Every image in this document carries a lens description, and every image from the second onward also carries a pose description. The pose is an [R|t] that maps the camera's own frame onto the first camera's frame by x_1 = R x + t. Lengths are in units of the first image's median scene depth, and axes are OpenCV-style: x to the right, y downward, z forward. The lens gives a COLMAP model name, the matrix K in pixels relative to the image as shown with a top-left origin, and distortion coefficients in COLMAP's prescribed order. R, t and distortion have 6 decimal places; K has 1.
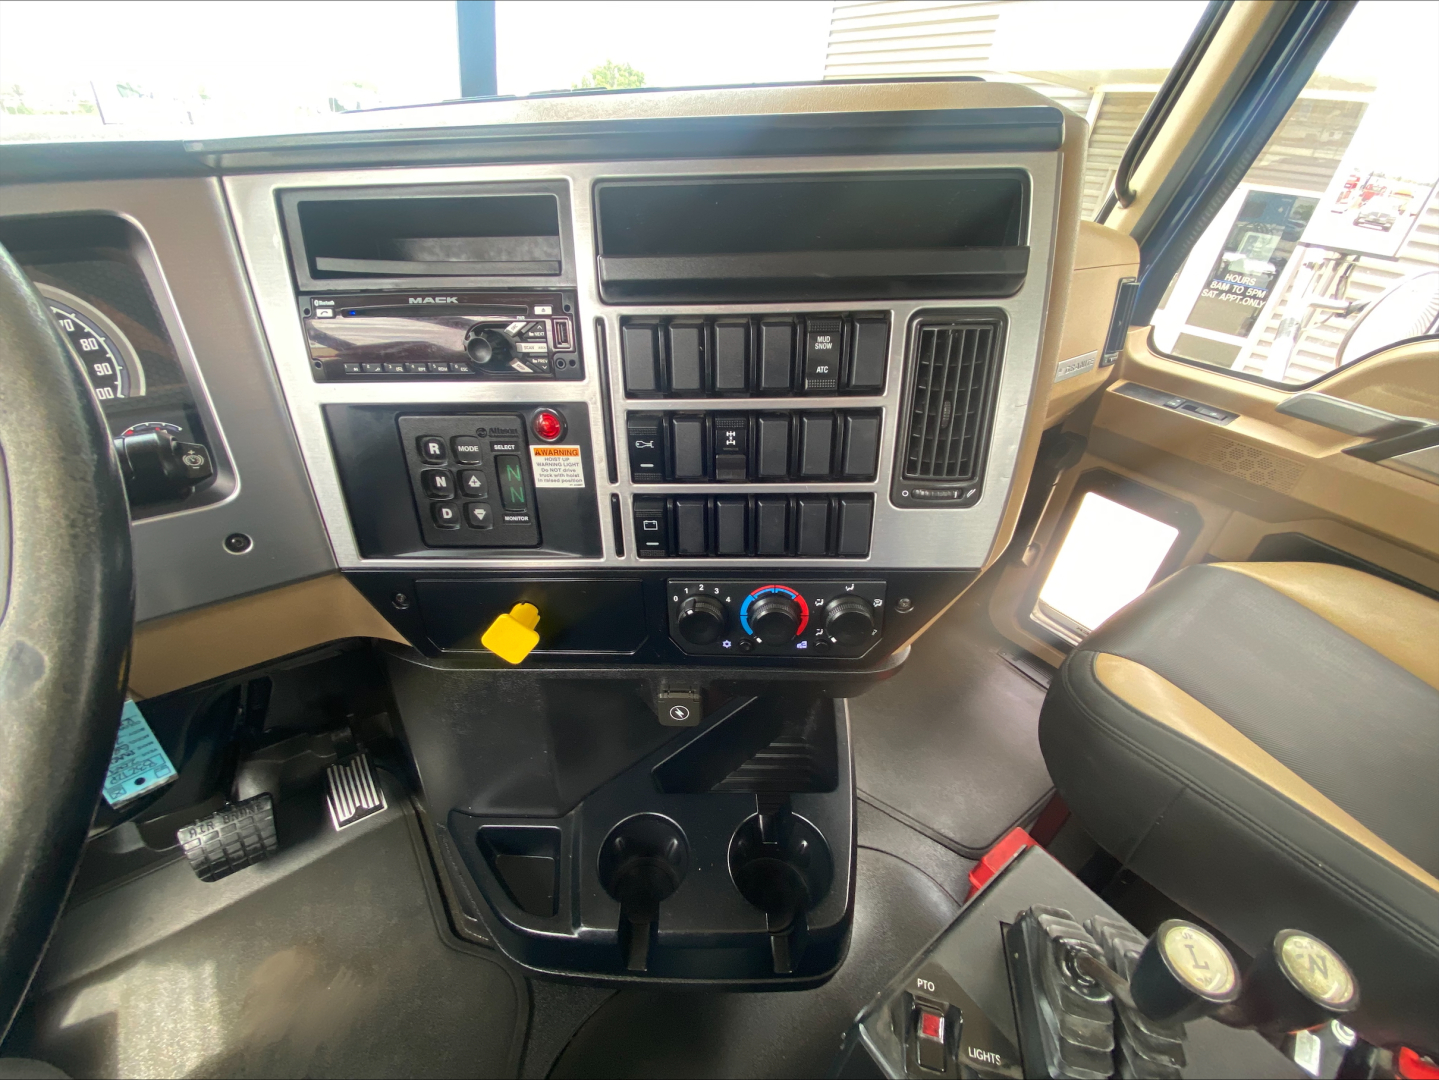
lens RADIAL K [[578.5, 0, 727.0], [0, 578.5, 548.5], [0, 0, 1]] dist [0.023969, -0.021731]
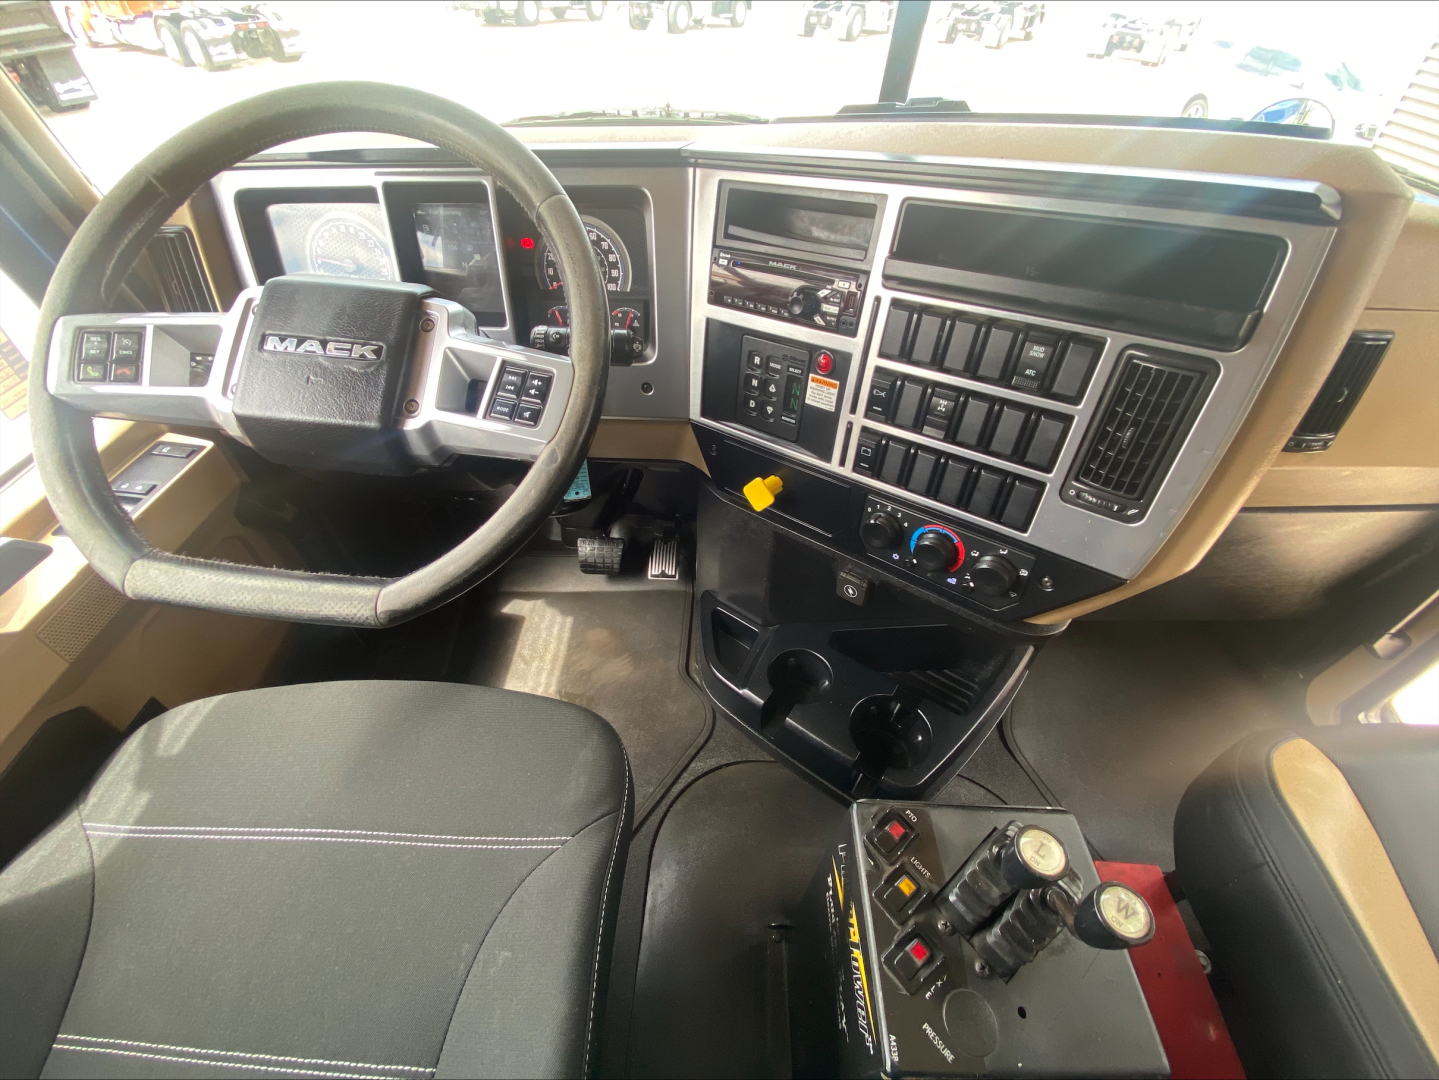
lens RADIAL K [[578.5, 0, 727.0], [0, 578.5, 548.5], [0, 0, 1]] dist [0.023969, -0.021731]
pose [[0.795587, 0.386823, -0.466272, 0.343871], [-0.303124, 0.920527, 0.246466, -0.068767], [0.524555, -0.054747, 0.849614, -0.373231]]
